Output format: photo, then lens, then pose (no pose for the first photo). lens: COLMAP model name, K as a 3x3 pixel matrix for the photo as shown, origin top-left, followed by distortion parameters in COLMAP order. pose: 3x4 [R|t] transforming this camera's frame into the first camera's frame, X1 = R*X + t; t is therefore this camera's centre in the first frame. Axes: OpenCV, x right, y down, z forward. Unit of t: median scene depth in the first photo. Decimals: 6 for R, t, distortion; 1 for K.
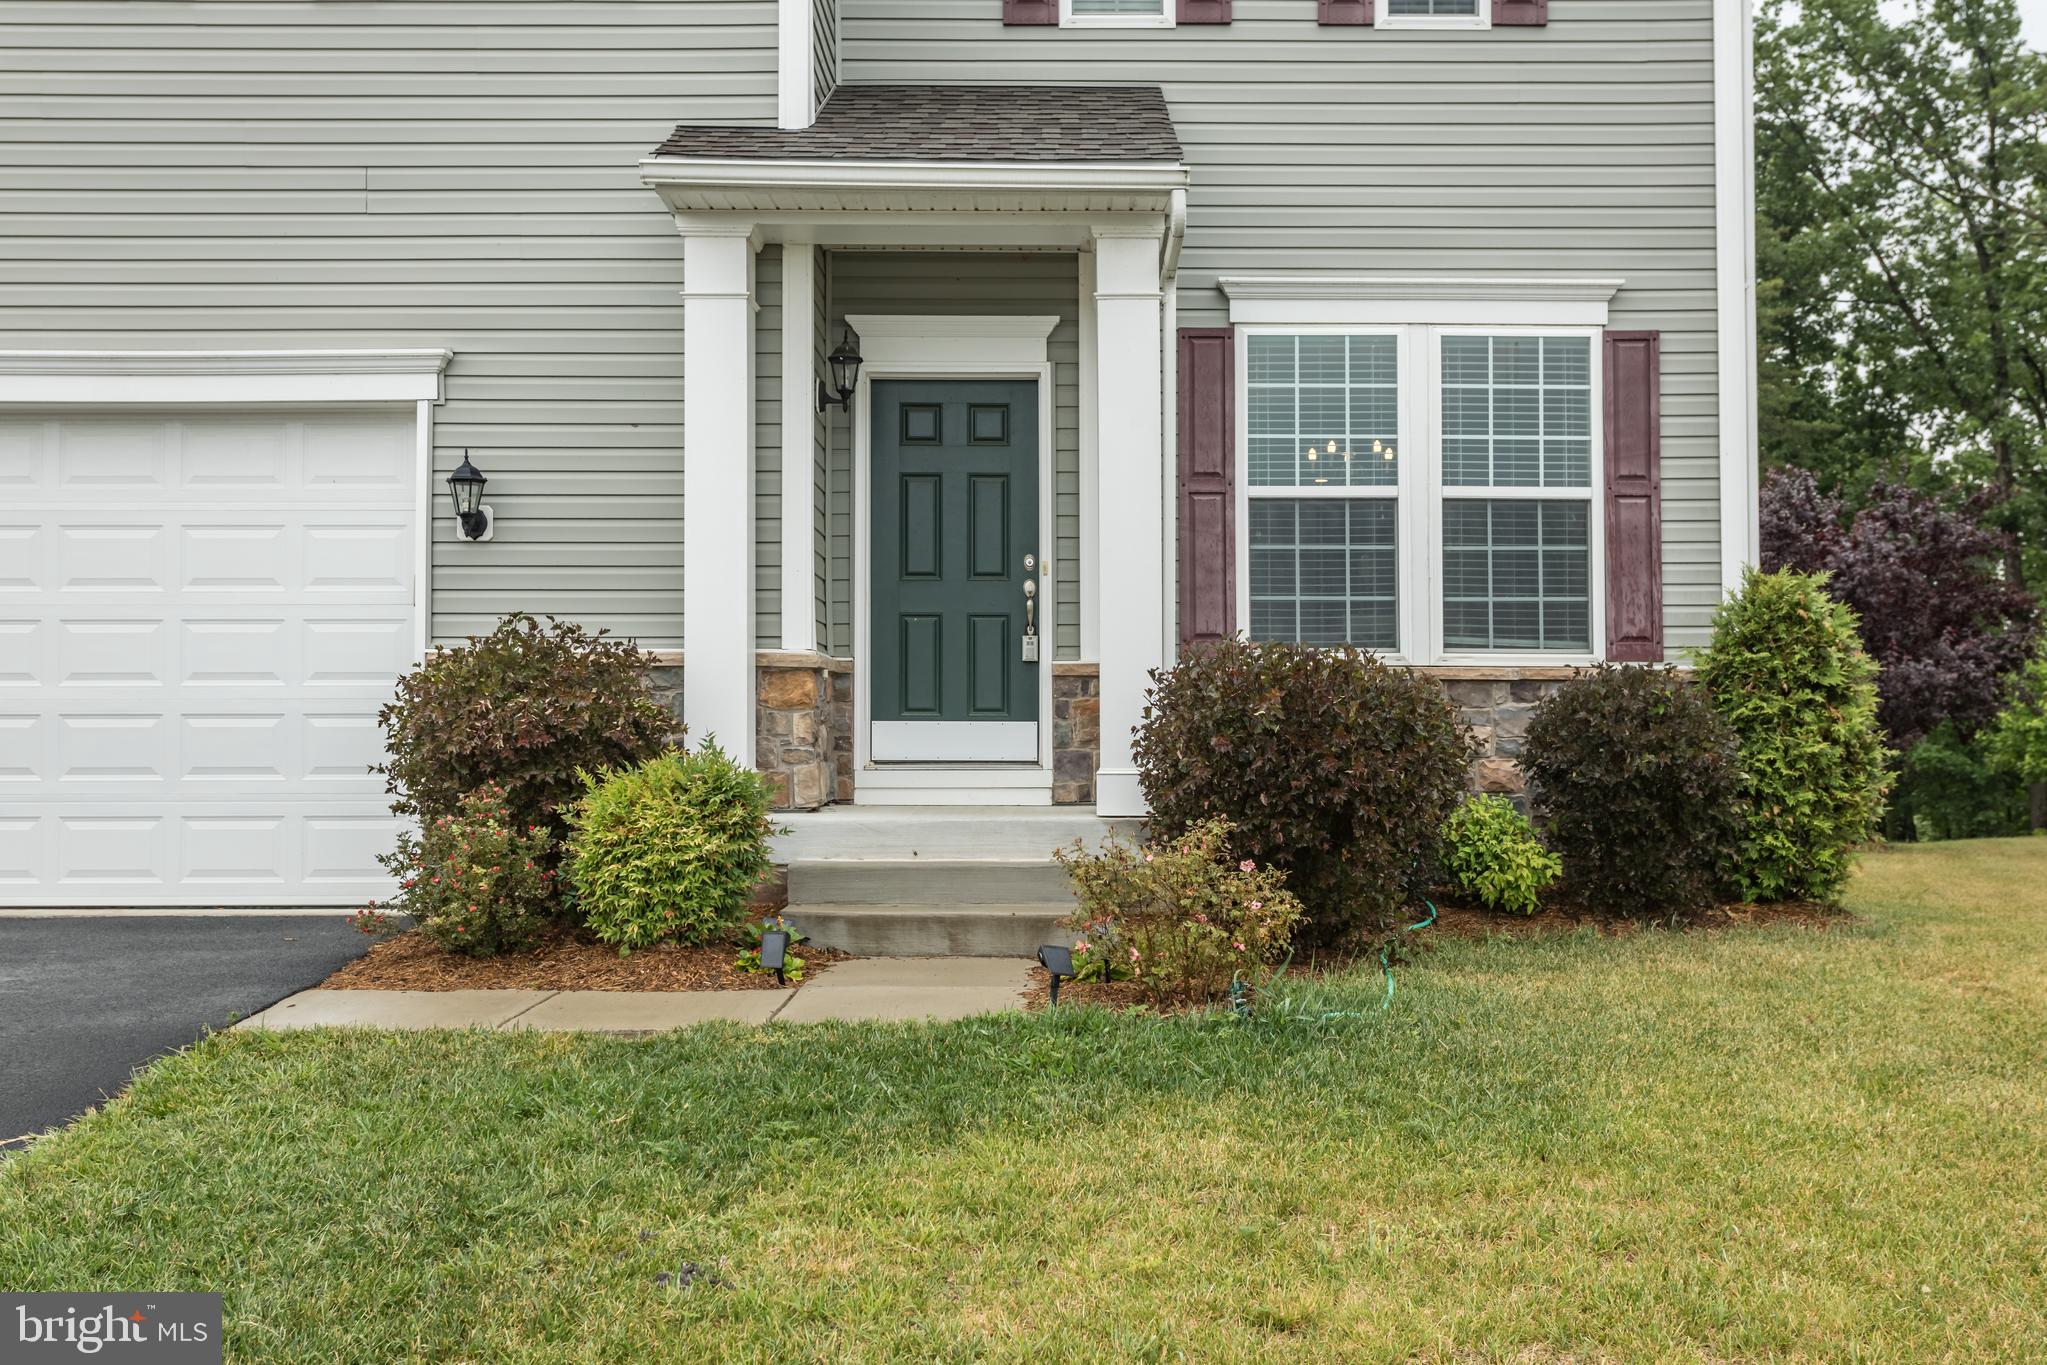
lens RADIAL K [[2052.5, 0, 1179.3], [0, 2052.5, 562.9], [0, 0, 1]] dist [0.018976, 0.012902]
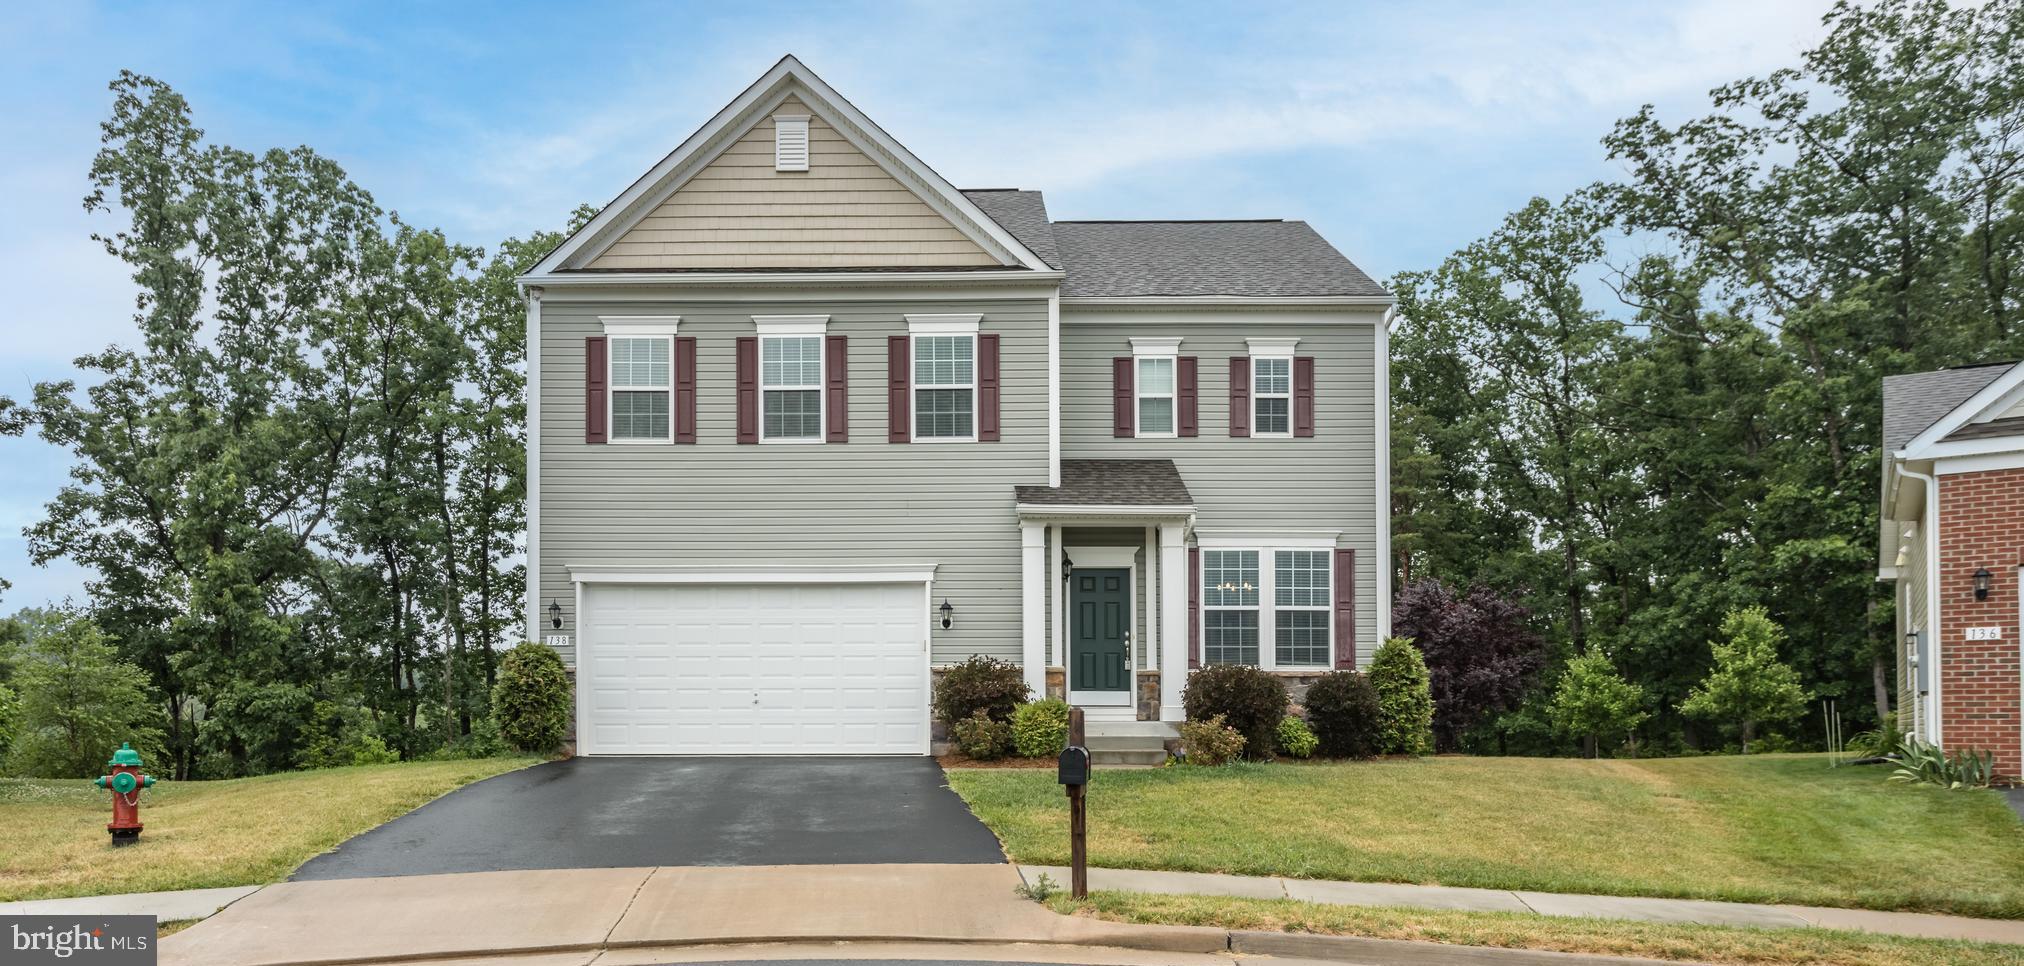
lens RADIAL K [[1526.9, 0, 1011.0], [0, 1526.9, 632.5], [0, 0, 1]] dist [-0.004512, -0.000687]
pose [[0.999930, -0.000700, -0.011849, -0.206052], [0.000978, 0.999723, 0.023529, -0.051542], [0.011829, -0.023539, 0.999653, -1.071096]]
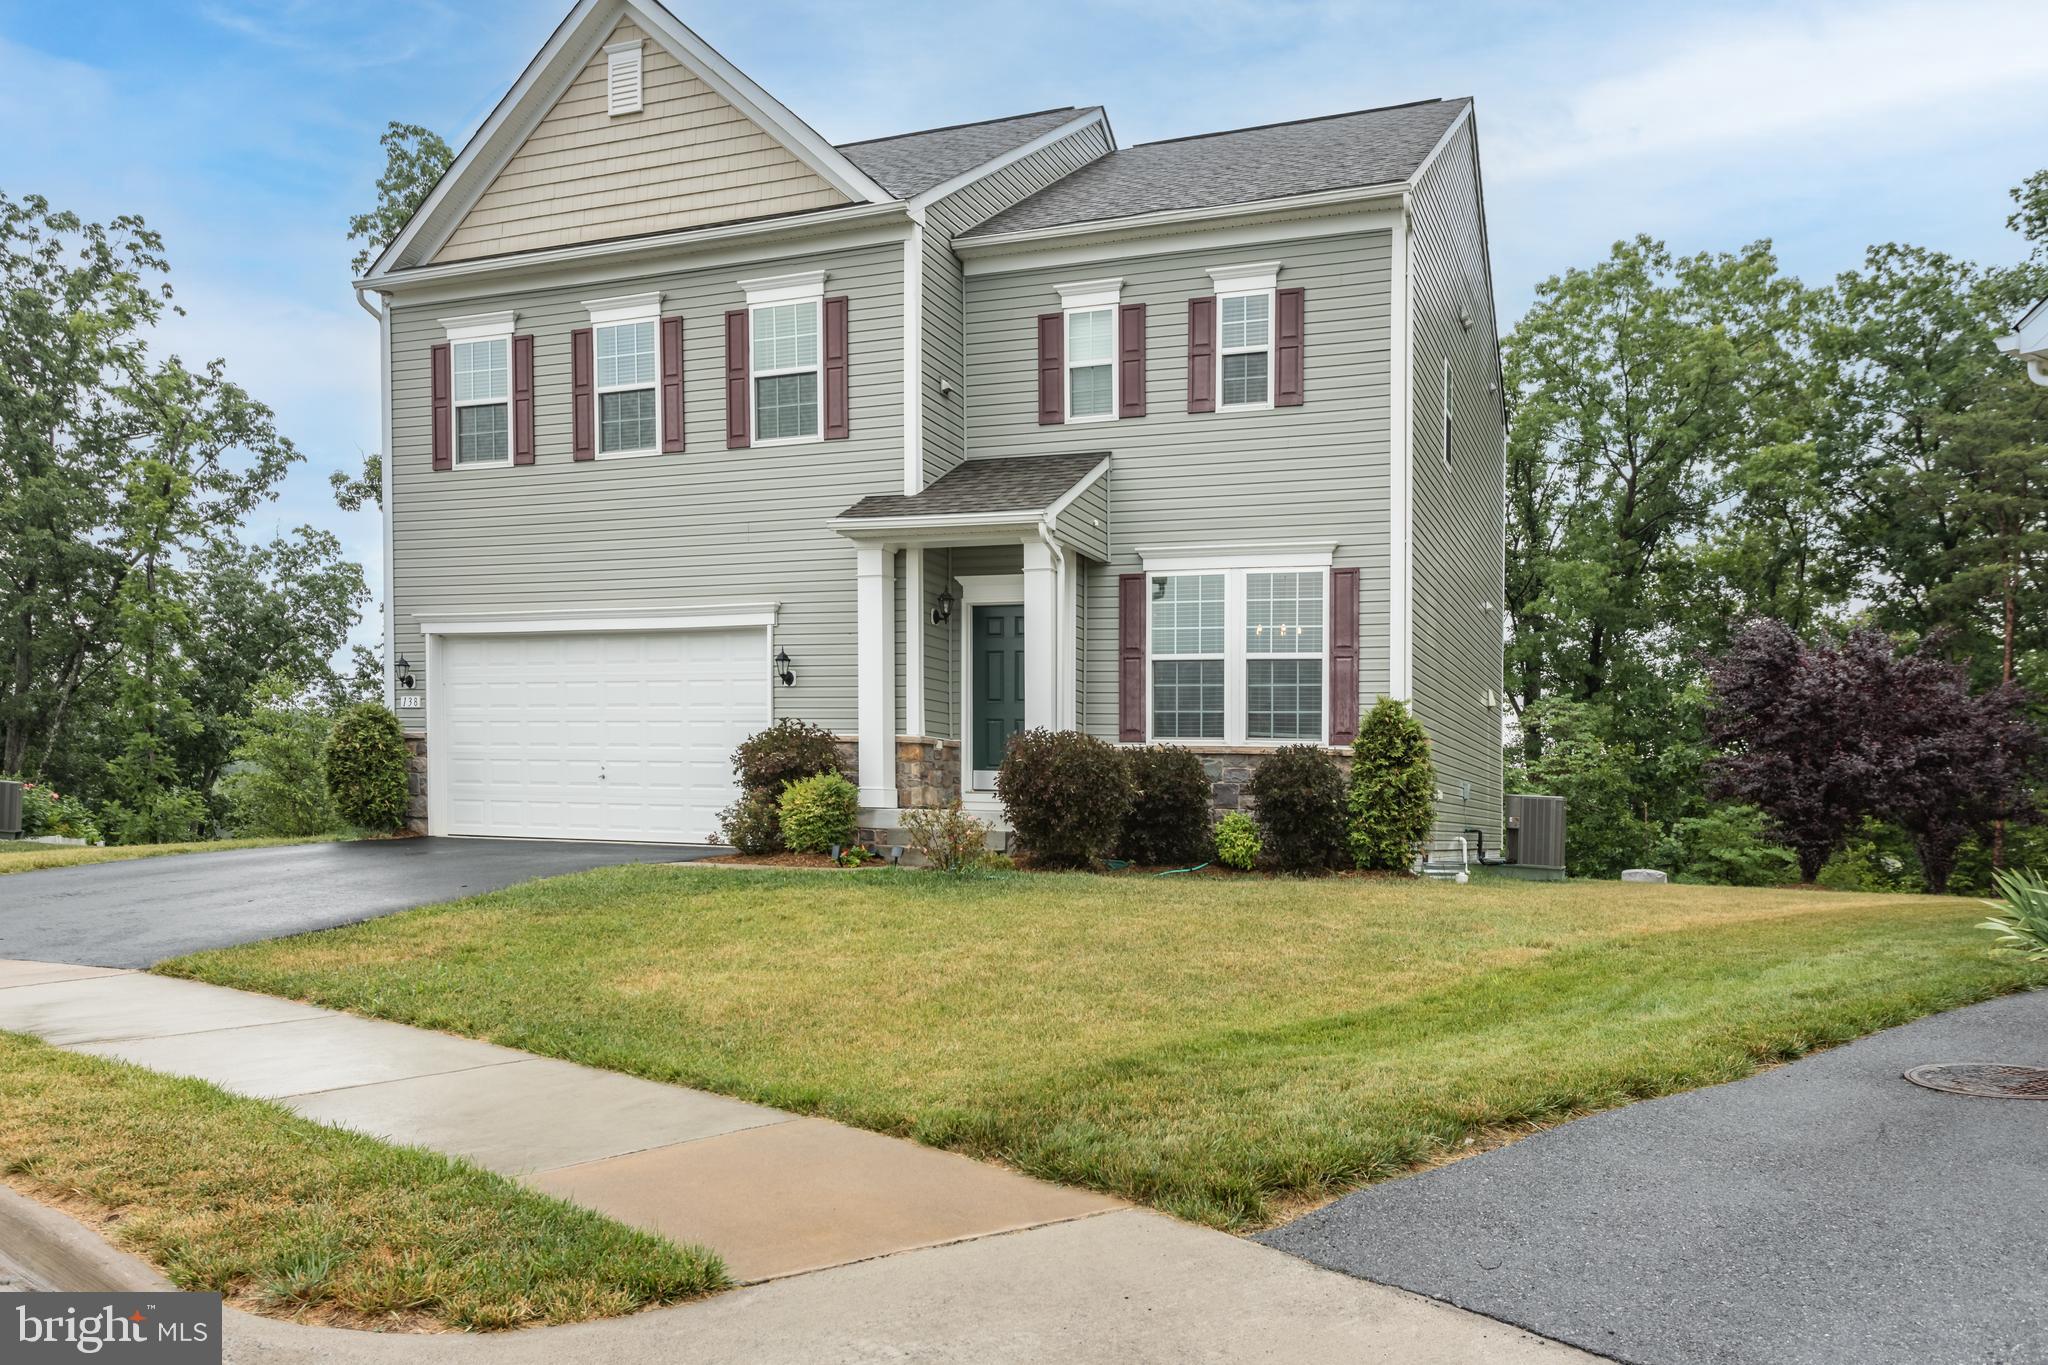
lens RADIAL K [[1760.6, 0, 1027.5], [0, 1760.6, 795.2], [0, 0, 1]] dist [0.006346, 0.003342]
pose [[0.904327, 0.020460, -0.426351, 0.665495], [0.006773, 0.998037, 0.062262, -0.008961], [0.426787, -0.059193, 0.902413, -0.593566]]
